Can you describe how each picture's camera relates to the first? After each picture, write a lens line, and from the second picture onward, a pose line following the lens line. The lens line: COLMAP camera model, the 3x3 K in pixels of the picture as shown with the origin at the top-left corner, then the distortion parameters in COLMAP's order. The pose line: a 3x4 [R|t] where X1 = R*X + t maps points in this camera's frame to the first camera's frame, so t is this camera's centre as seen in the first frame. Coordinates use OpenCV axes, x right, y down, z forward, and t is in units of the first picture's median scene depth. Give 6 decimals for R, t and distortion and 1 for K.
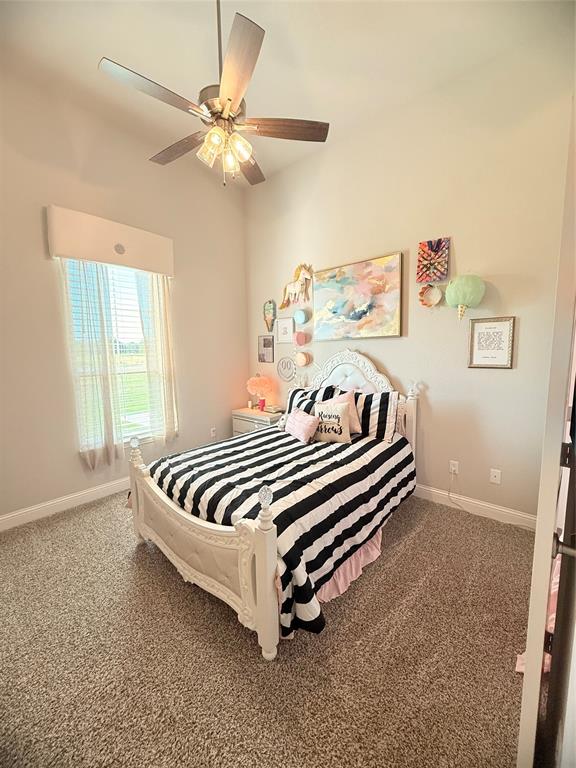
lens RADIAL K [[306.9, 0, 288.3], [0, 306.9, 384.1], [0, 0, 1]] dist [0.004207, 0.000379]
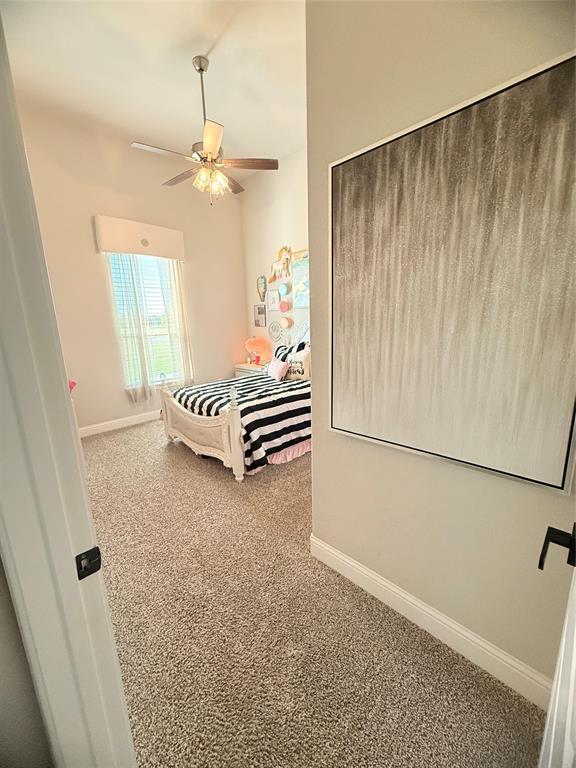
lens RADIAL K [[306.9, 0, 288.5], [0, 306.9, 384.7], [0, 0, 1]] dist [0.004207, 0.000379]
pose [[0.997796, -0.005314, -0.066142, 0.187282], [0.011678, 0.995294, 0.096198, 0.069939], [0.065320, -0.096758, 0.993162, -0.399576]]
